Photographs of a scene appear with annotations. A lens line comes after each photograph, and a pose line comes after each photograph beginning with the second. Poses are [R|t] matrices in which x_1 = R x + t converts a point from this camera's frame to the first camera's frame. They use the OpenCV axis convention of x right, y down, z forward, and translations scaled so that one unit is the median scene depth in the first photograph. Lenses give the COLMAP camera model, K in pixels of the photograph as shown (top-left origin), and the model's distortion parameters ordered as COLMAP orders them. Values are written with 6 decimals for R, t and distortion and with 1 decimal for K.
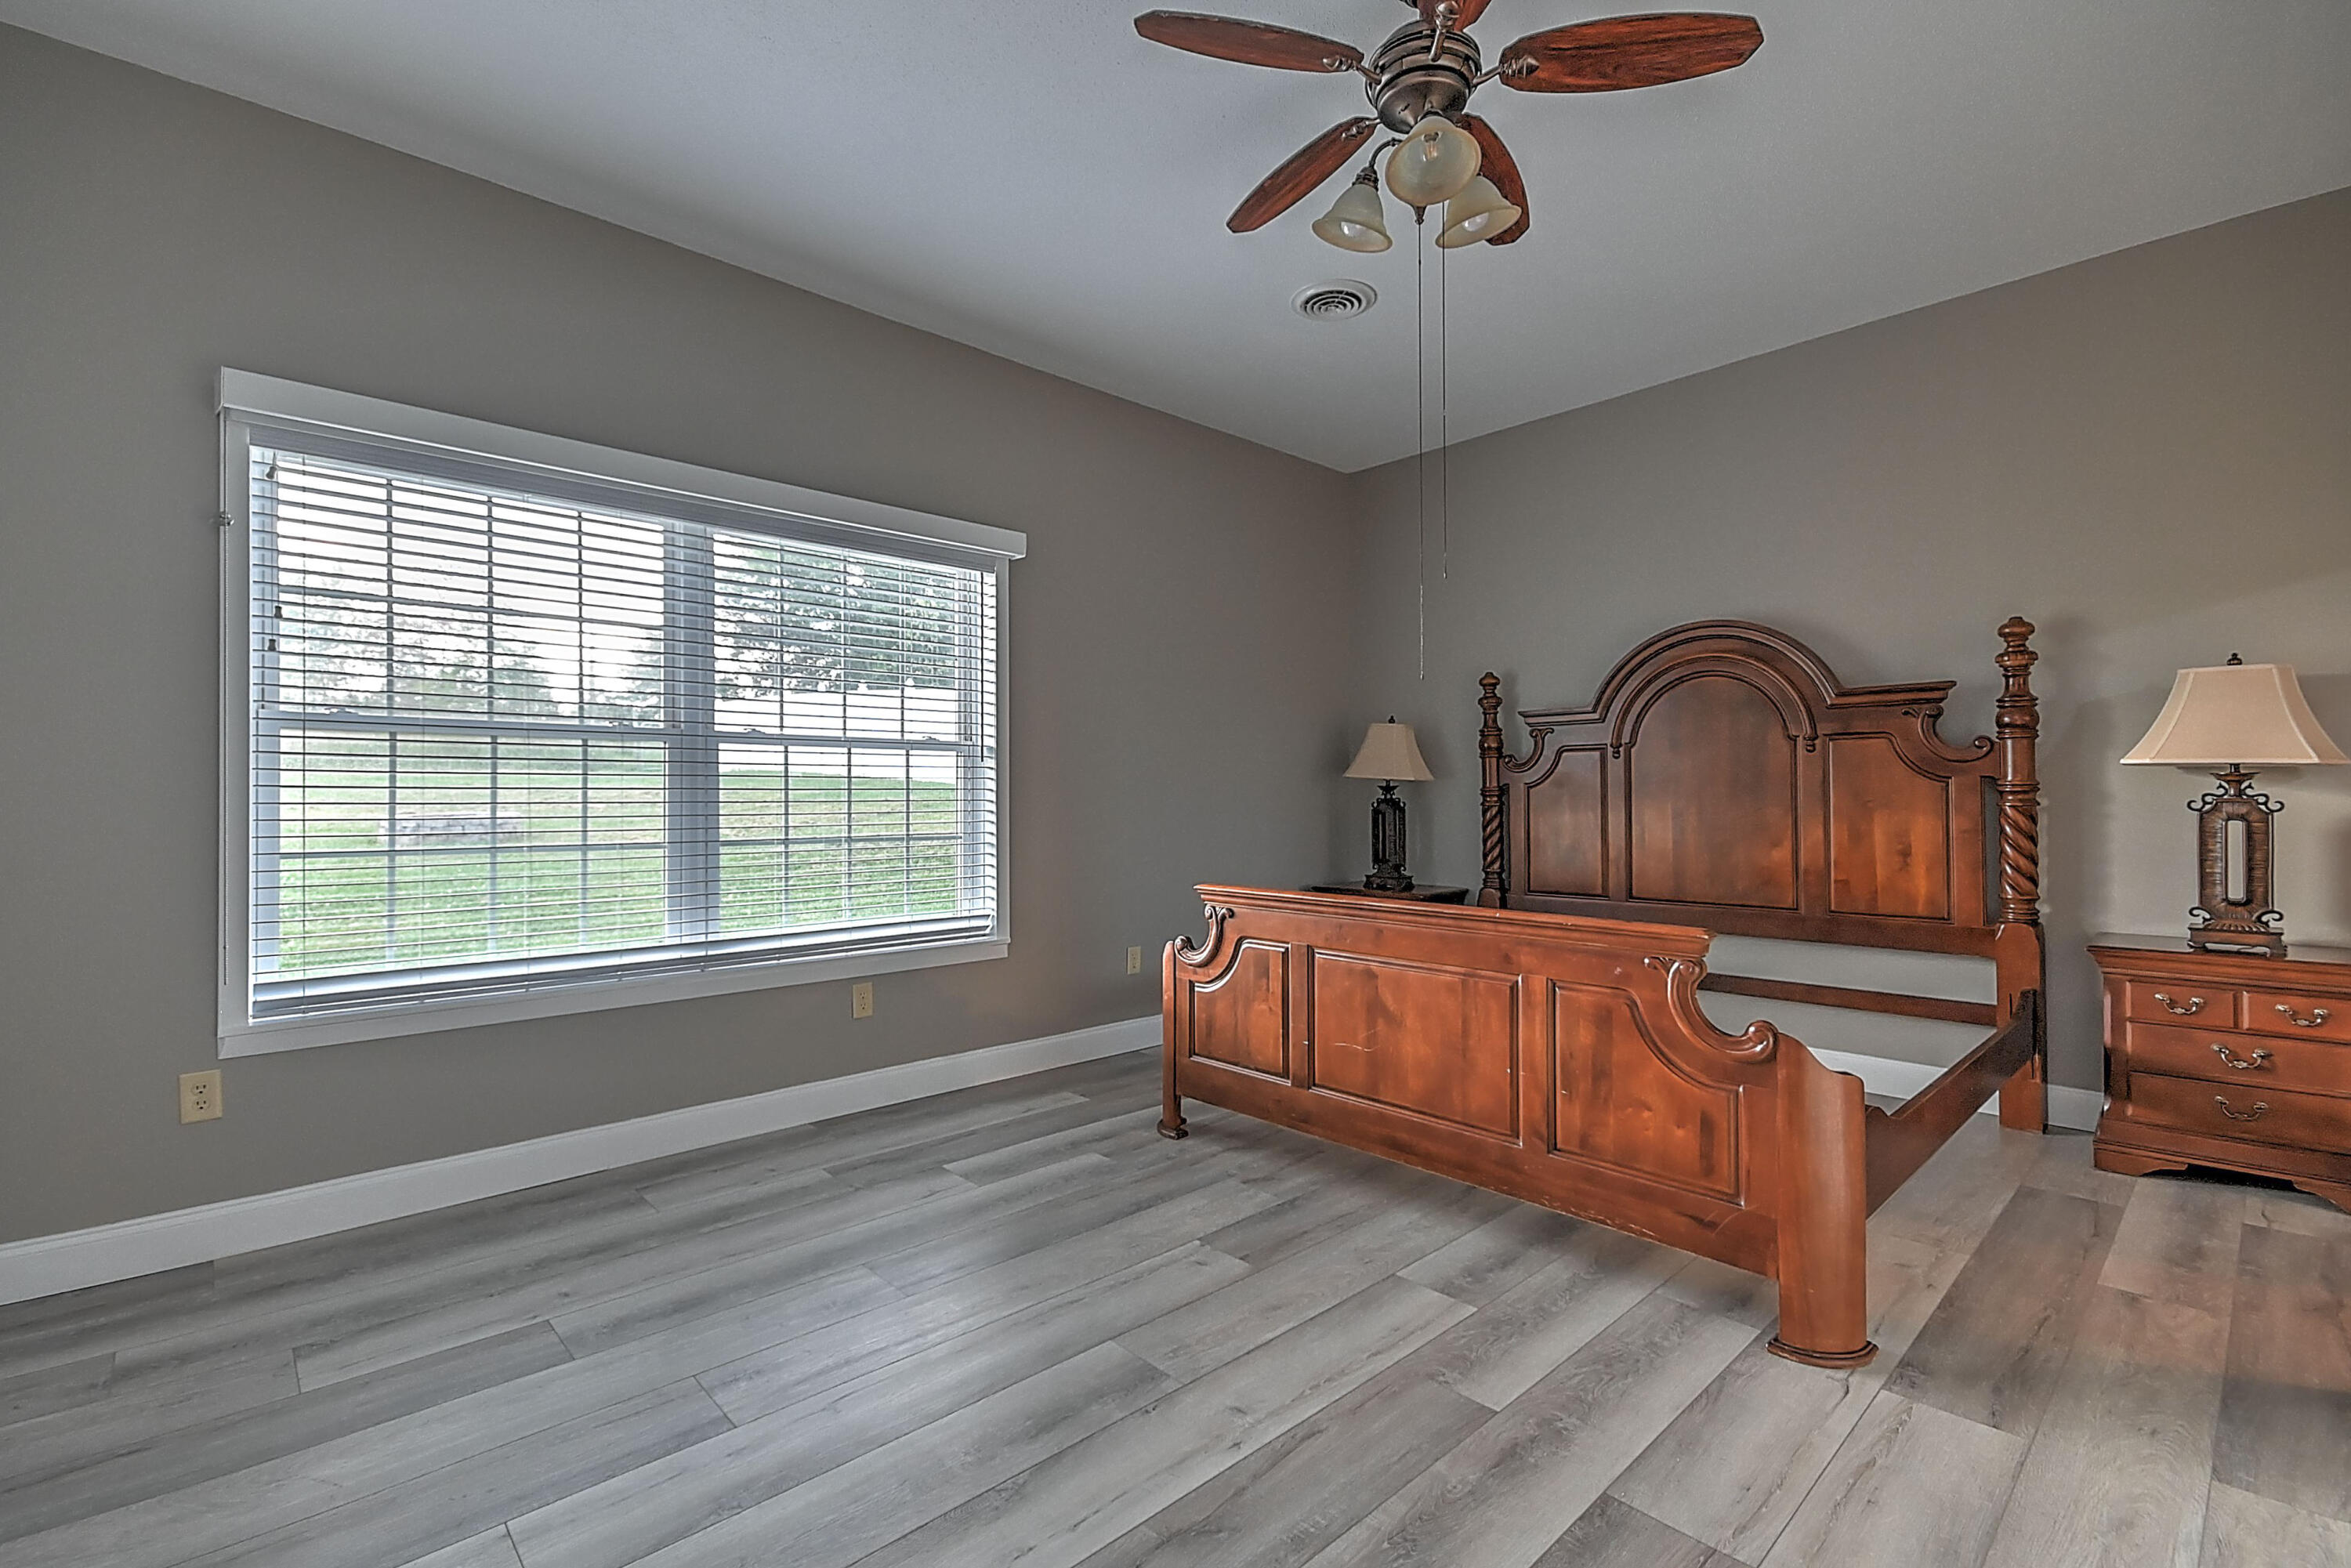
lens RADIAL K [[1035.3, 0, 1175.7], [0, 1035.3, 796.6], [0, 0, 1]] dist [0.005790, -0.005415]
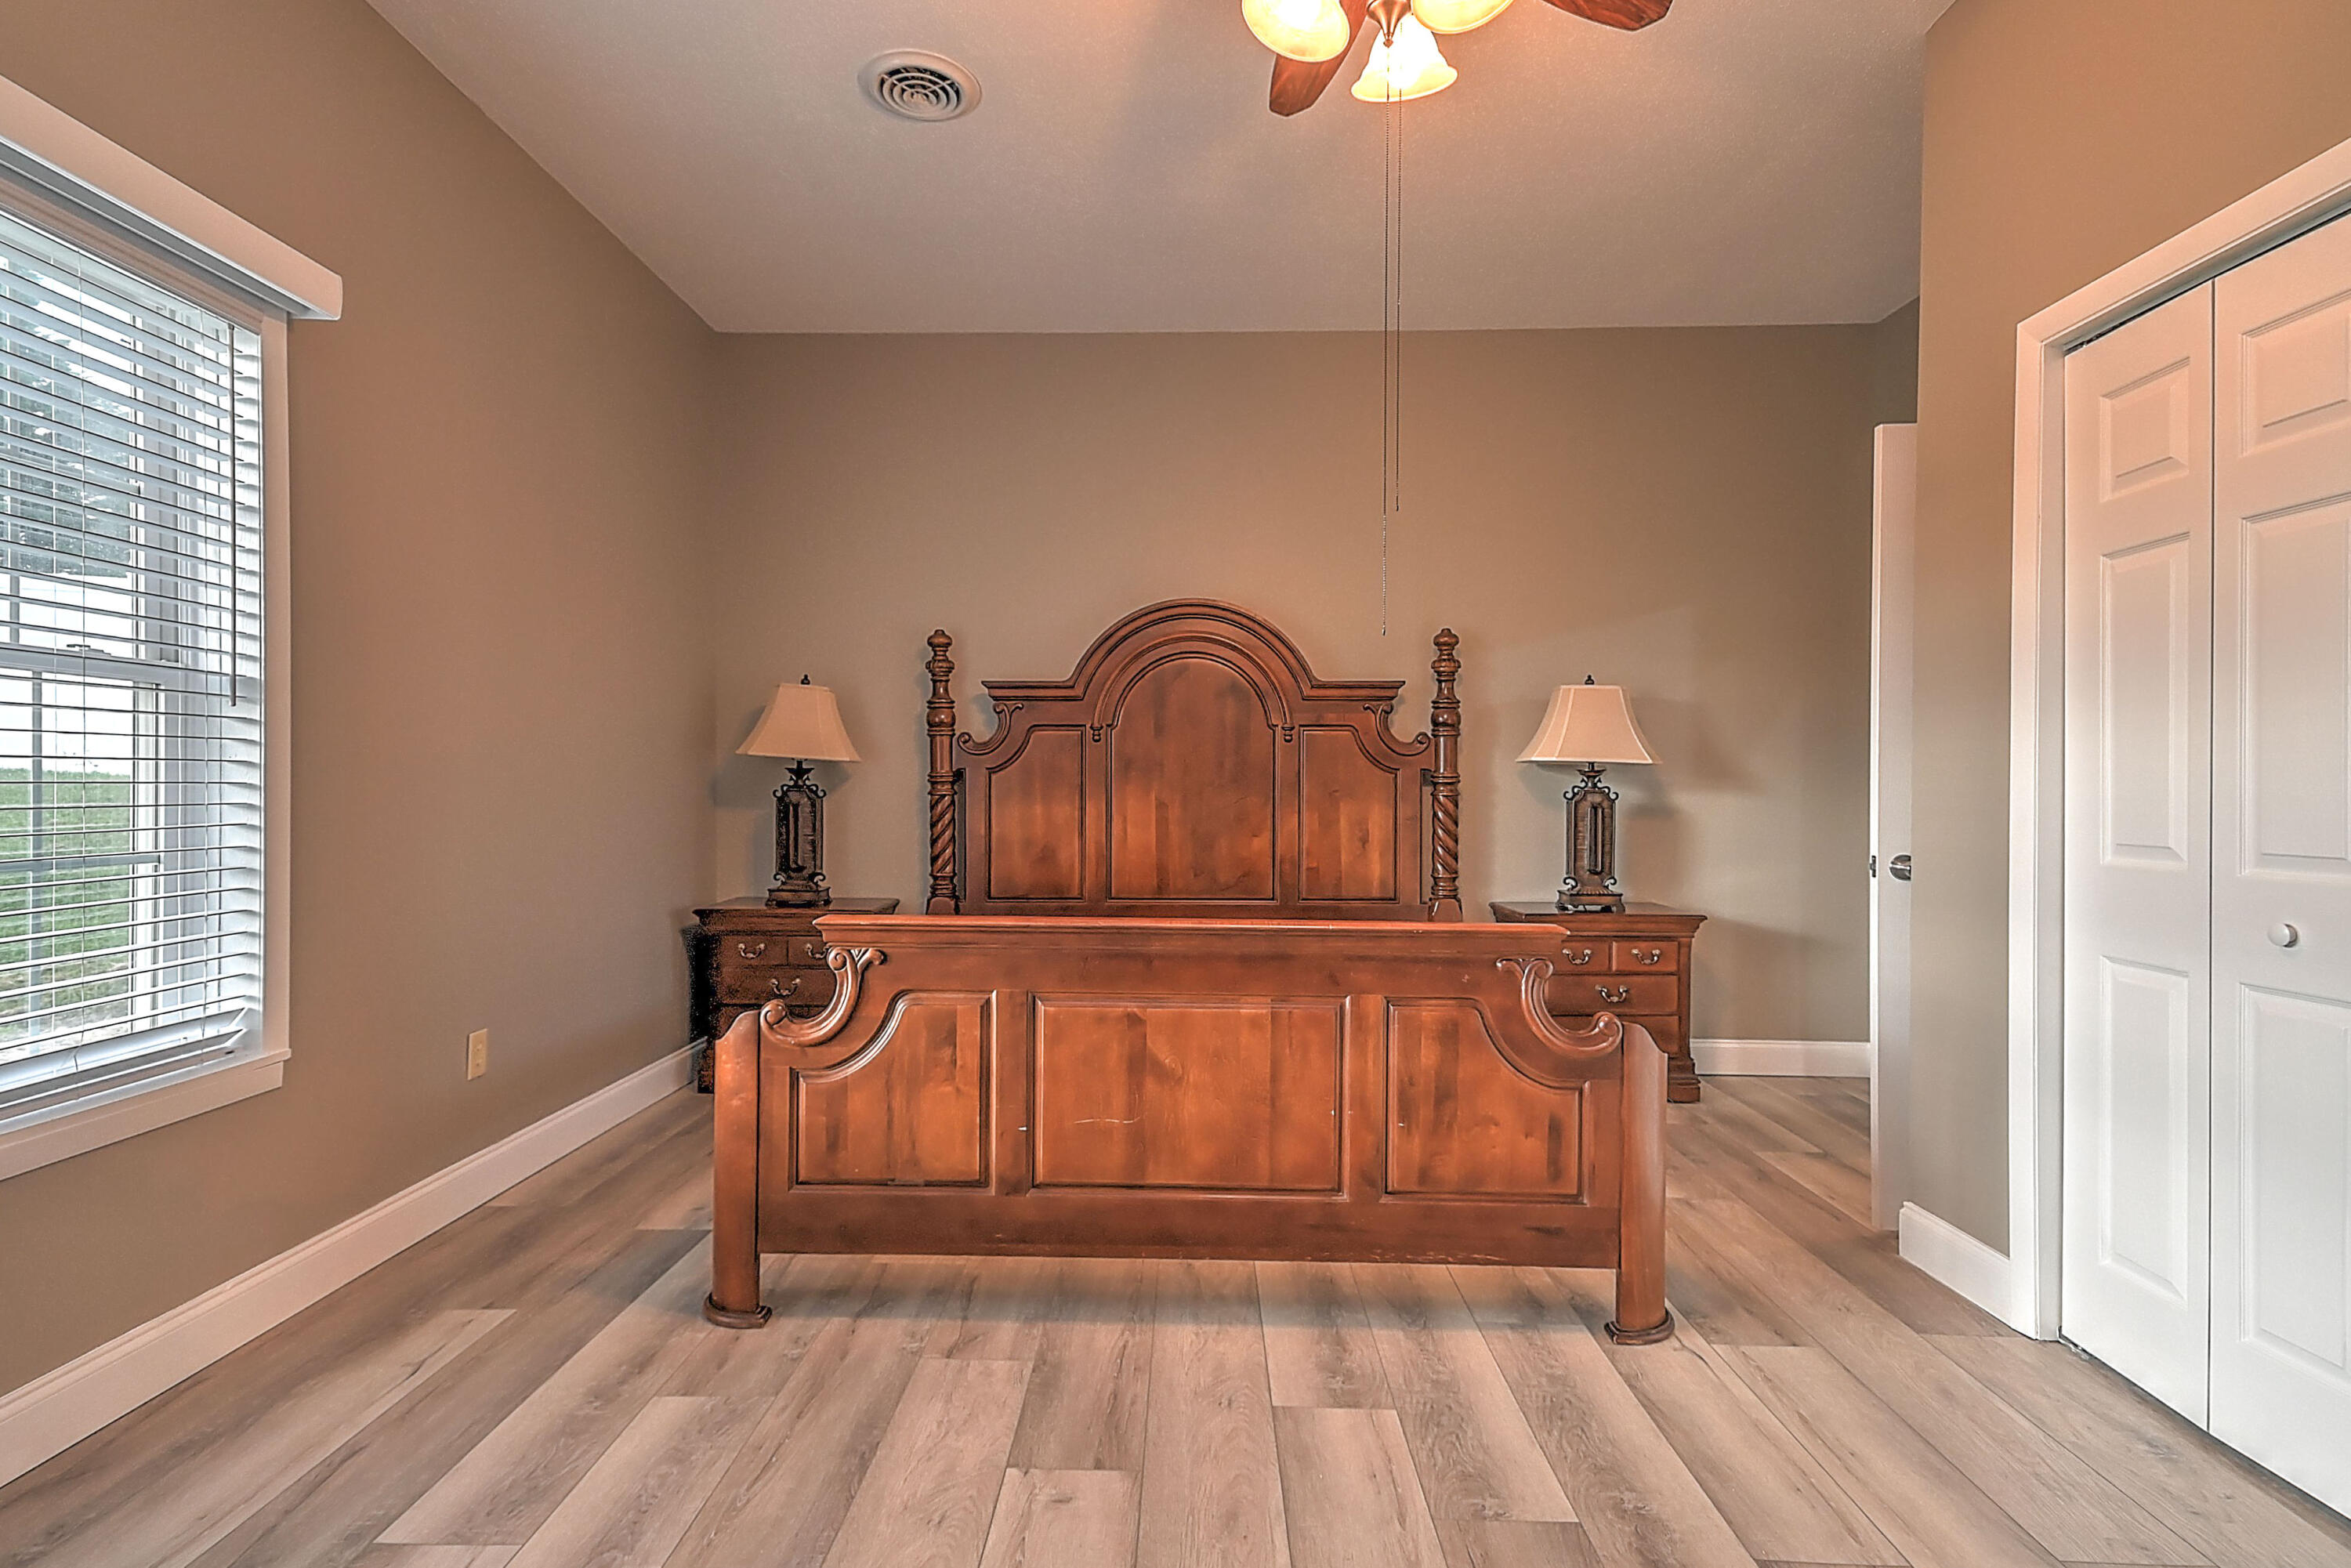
lens RADIAL K [[1187.1, 0, 1170.5], [0, 1187.1, 795.8], [0, 0, 1]] dist [0.021017, 0.002739]
pose [[0.696982, 0.000206, 0.717089, -0.350044], [-0.007520, 0.999947, 0.007022, 0.002329], [-0.717050, -0.010287, 0.696946, 0.325847]]
